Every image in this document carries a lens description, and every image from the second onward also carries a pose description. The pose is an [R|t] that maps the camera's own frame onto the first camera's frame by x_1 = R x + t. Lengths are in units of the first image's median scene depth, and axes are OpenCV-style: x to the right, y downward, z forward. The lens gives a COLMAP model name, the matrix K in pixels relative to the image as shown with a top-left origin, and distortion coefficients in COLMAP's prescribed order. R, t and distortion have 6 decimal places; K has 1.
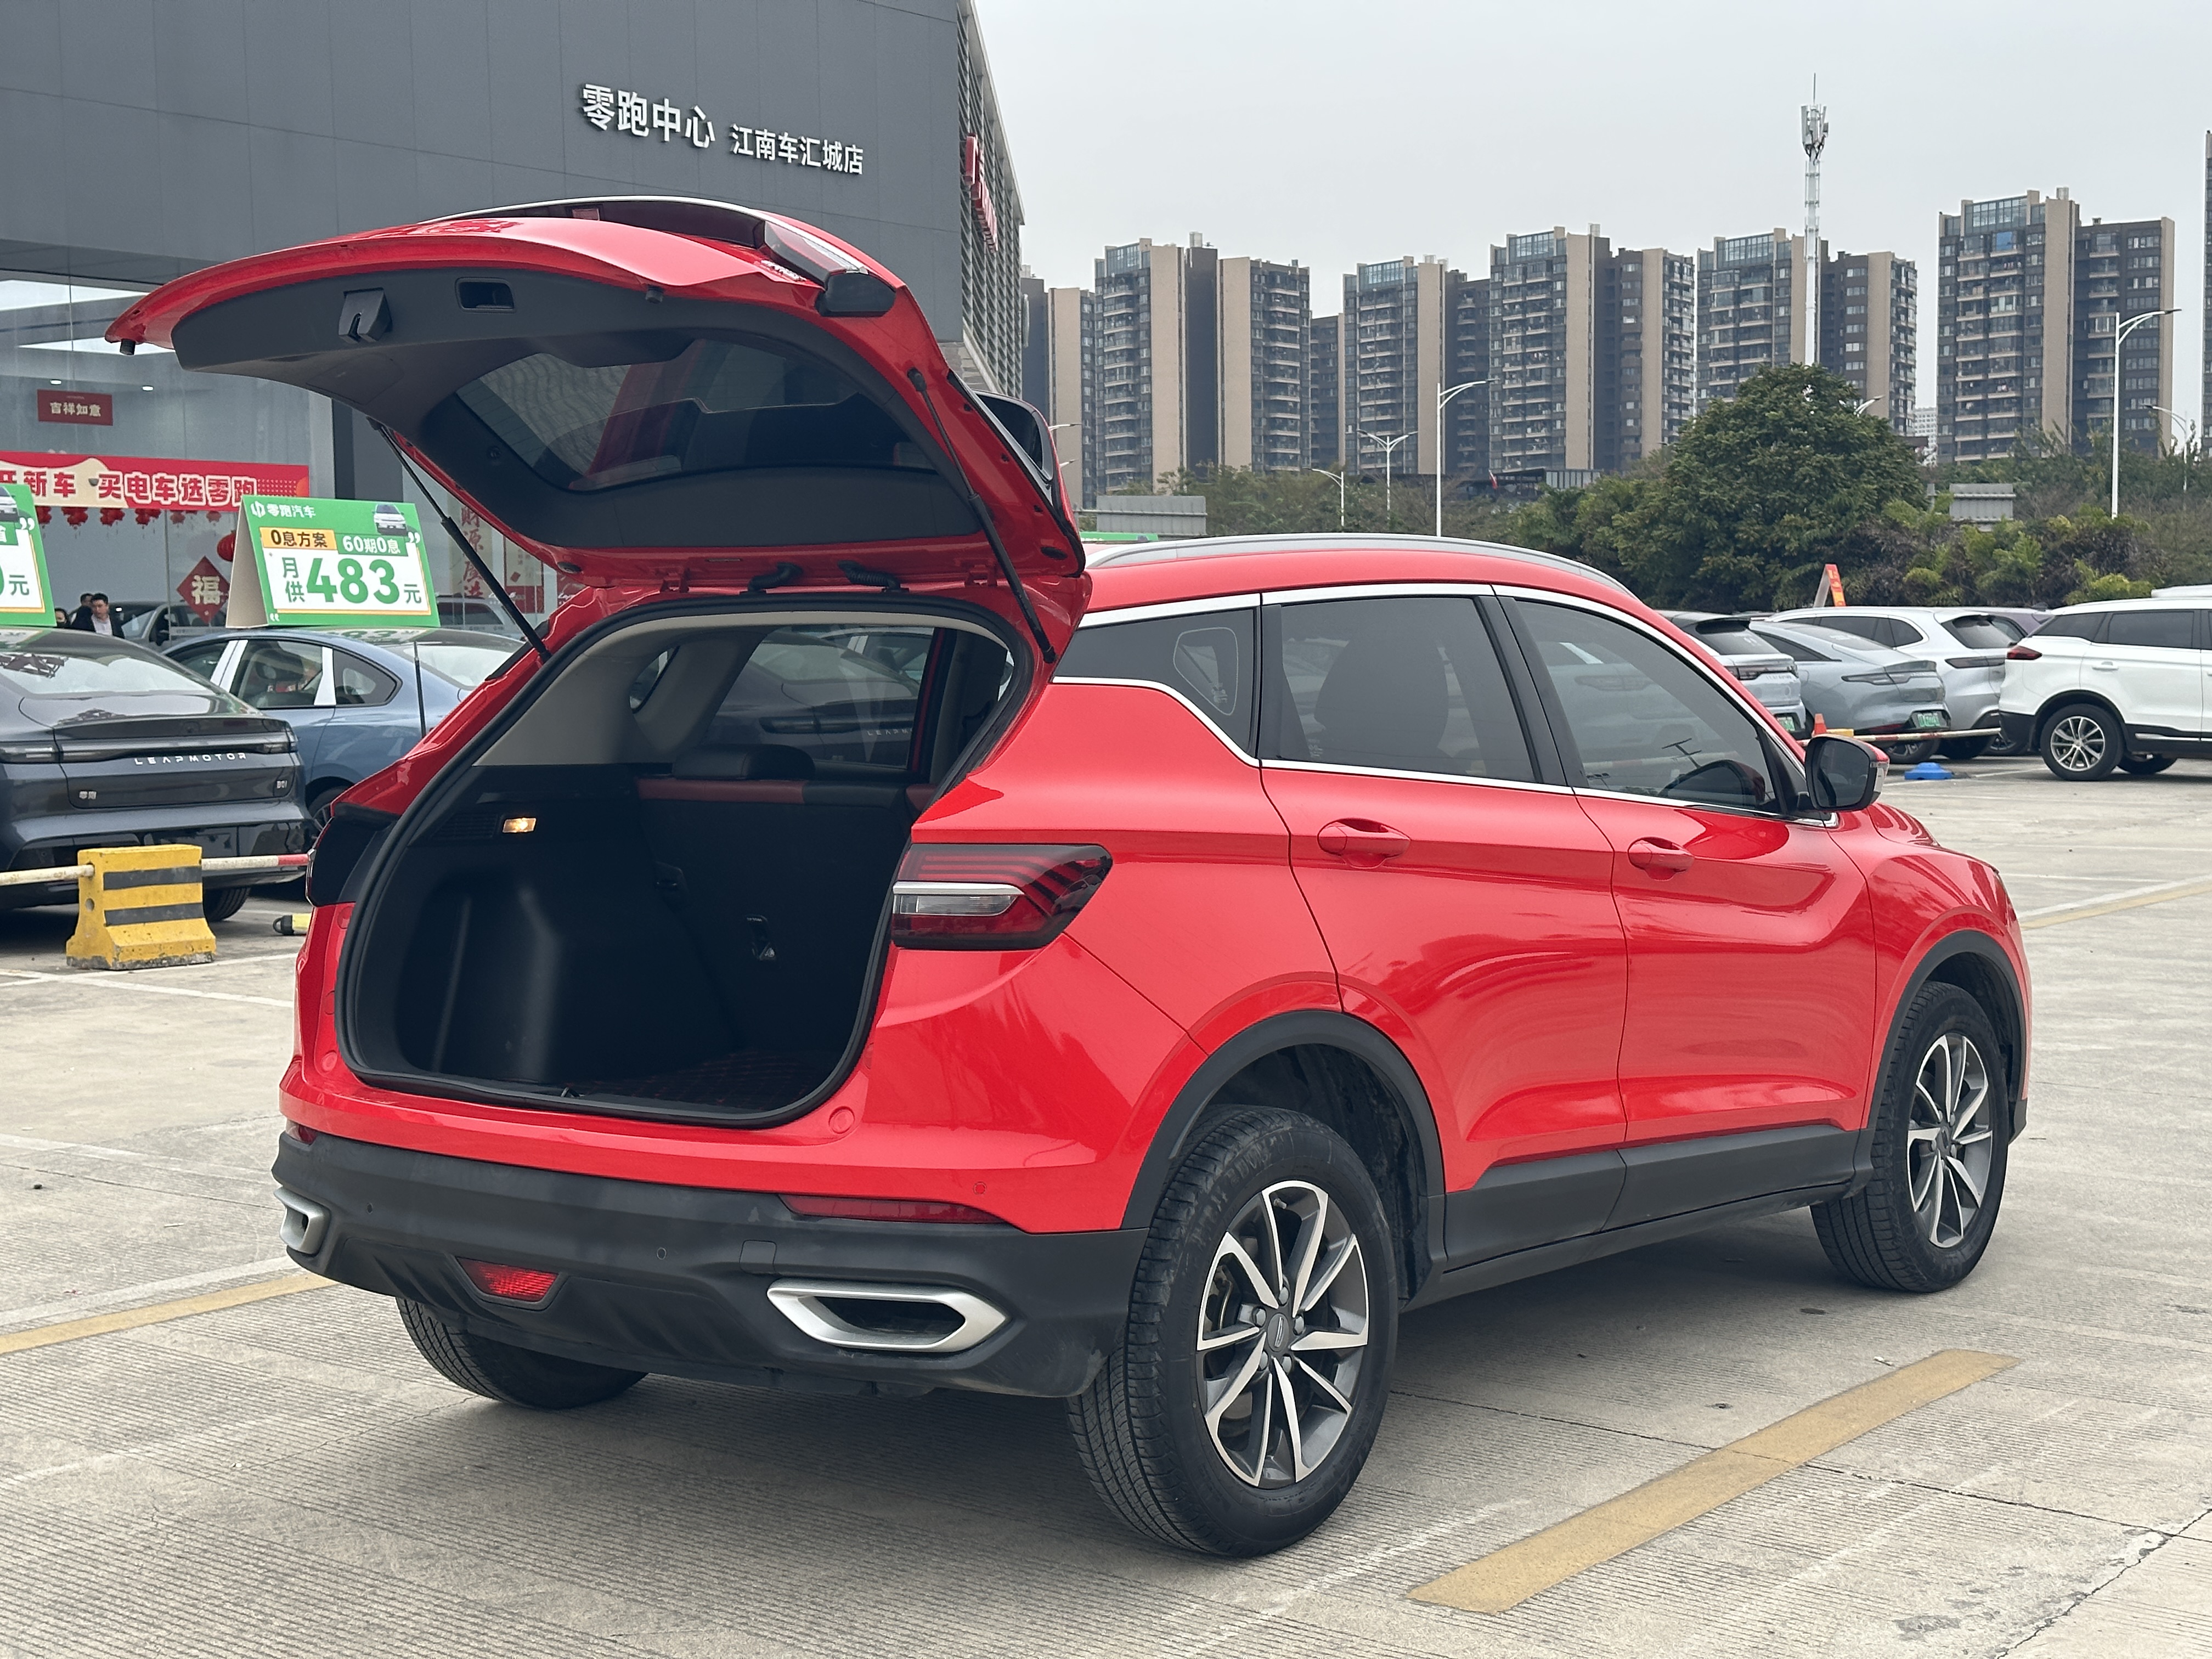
lens RADIAL K [[3052.3, 0, 1106.0], [0, 3052.3, 829.5], [0, 0, 1]] dist [0.216530, -0.479133]
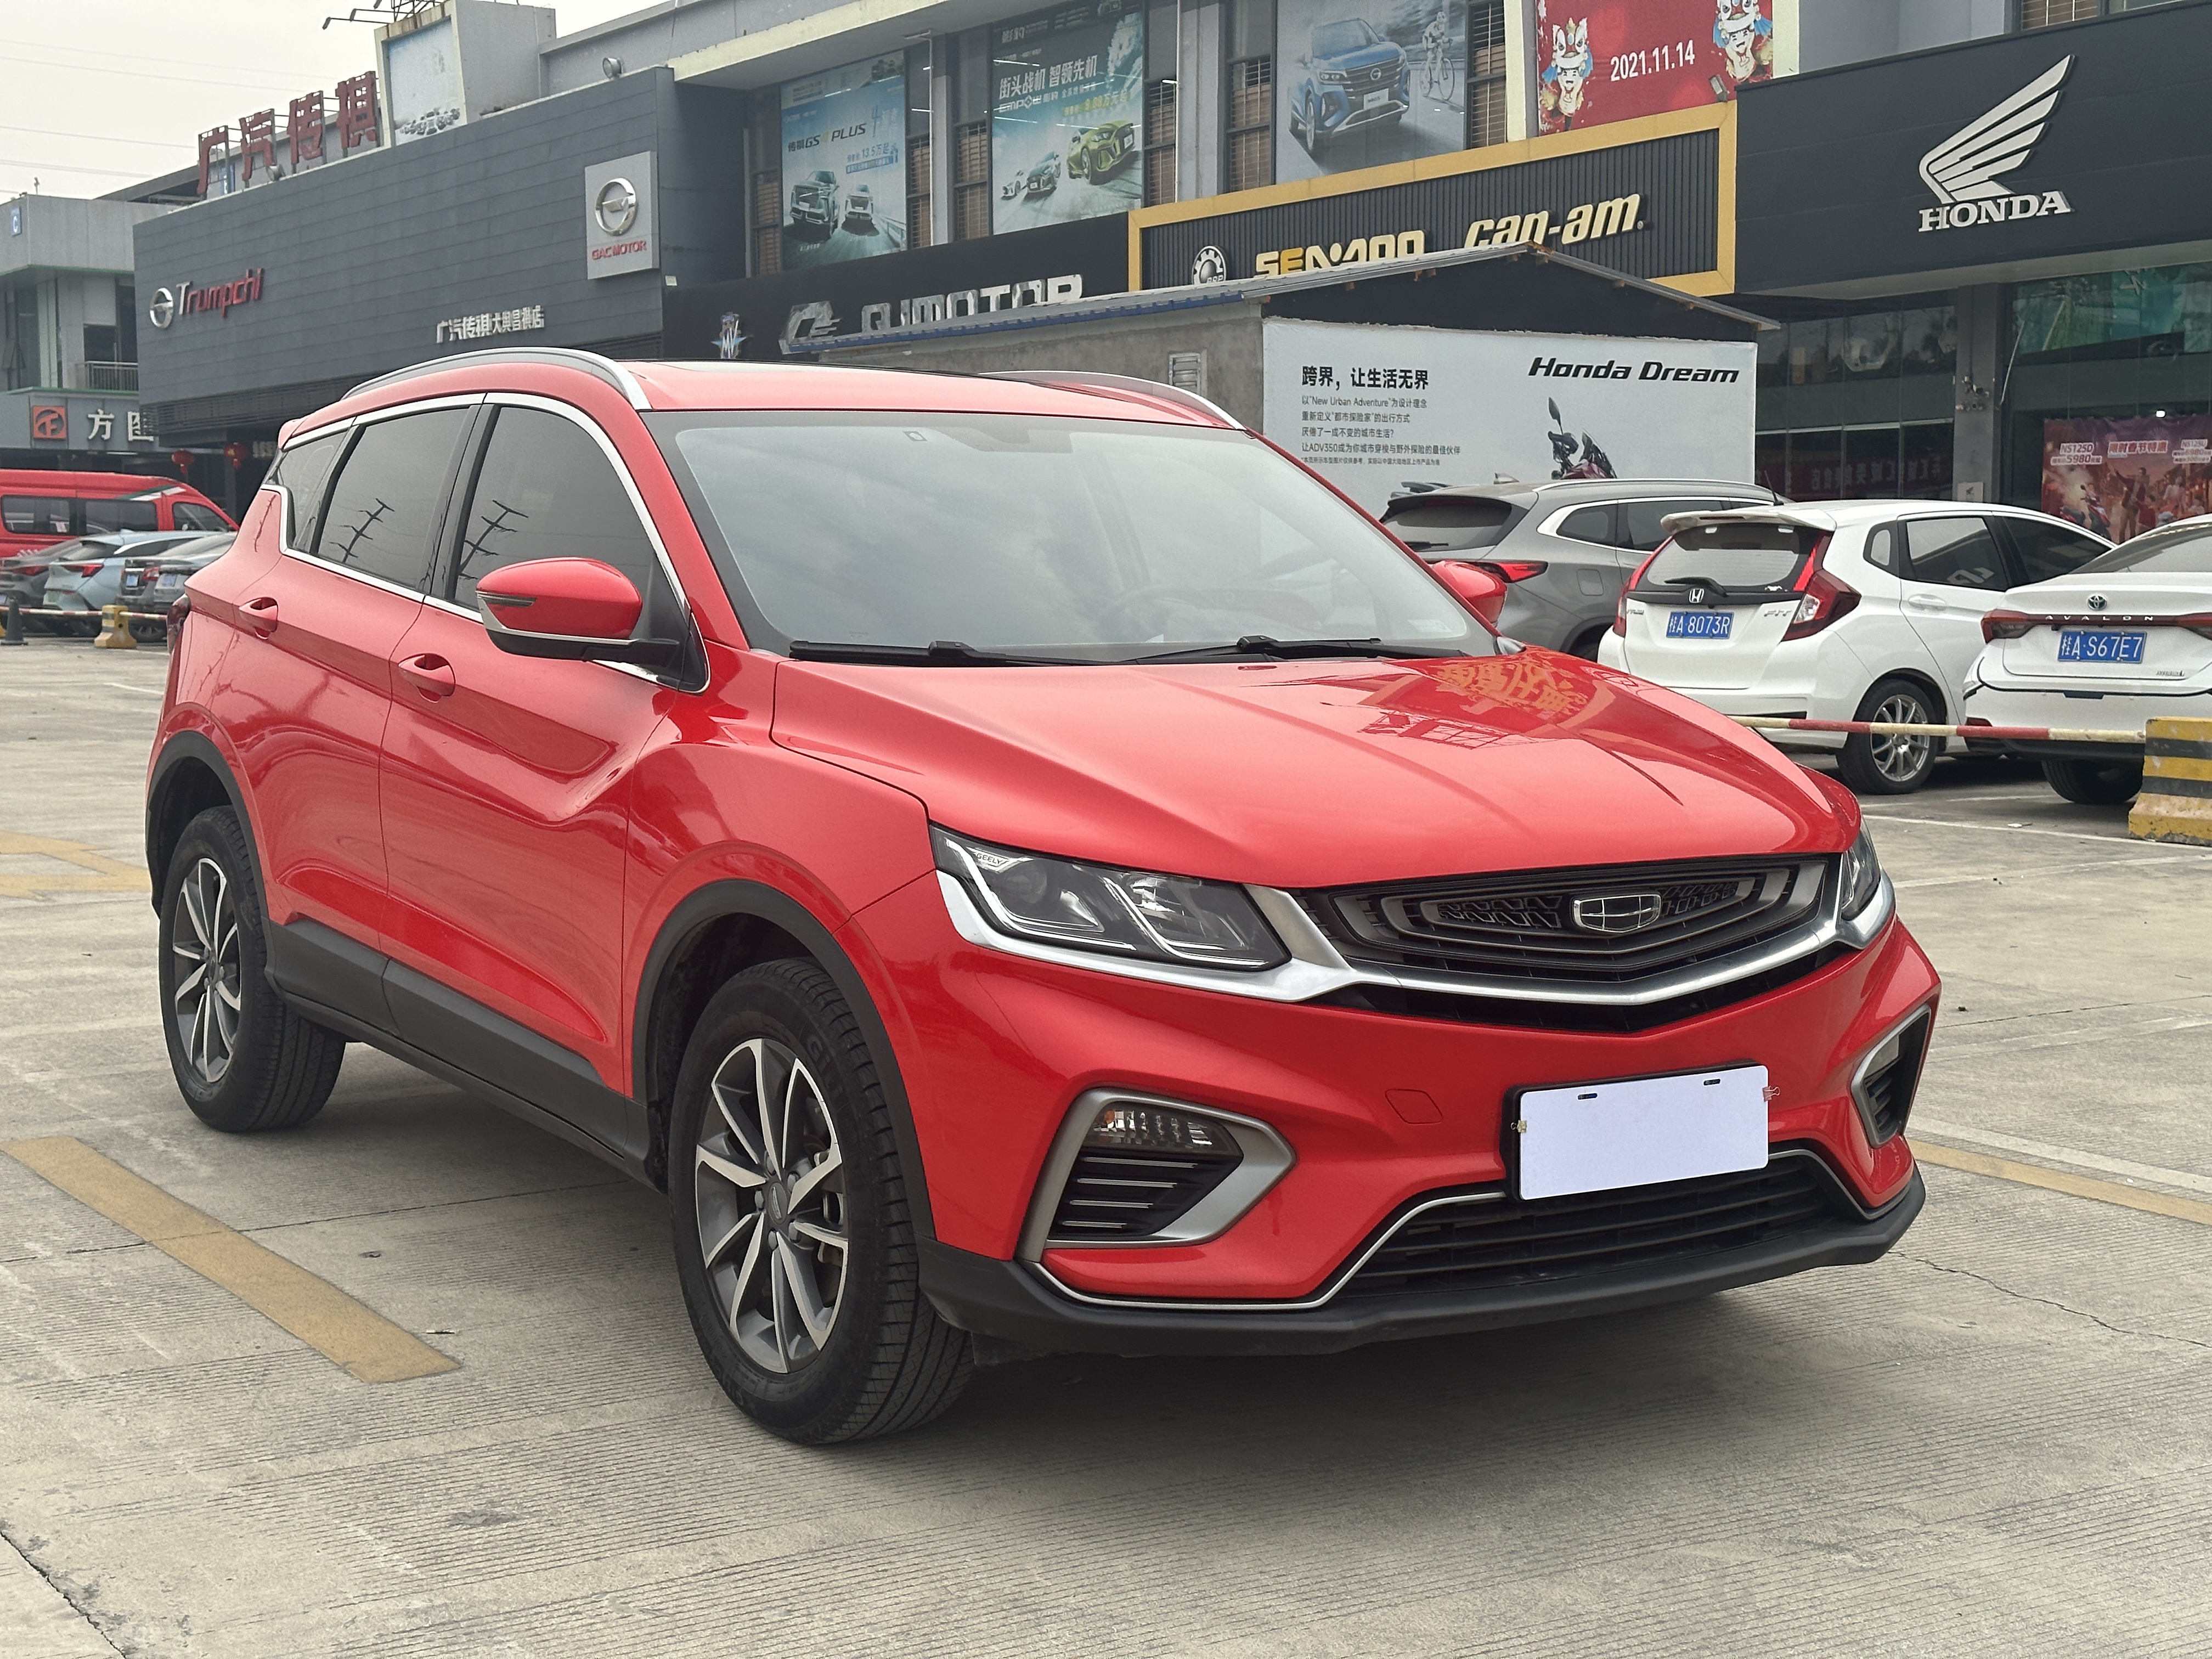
lens RADIAL K [[3052.3, 0, 1106.0], [0, 3052.3, 829.5], [0, 0, 1]] dist [0.216530, -0.479133]
pose [[-0.324059, 0.090256, -0.941722, 0.196668], [-0.060978, 0.991376, 0.115998, -0.012959], [0.944070, 0.095015, -0.315760, 0.293565]]
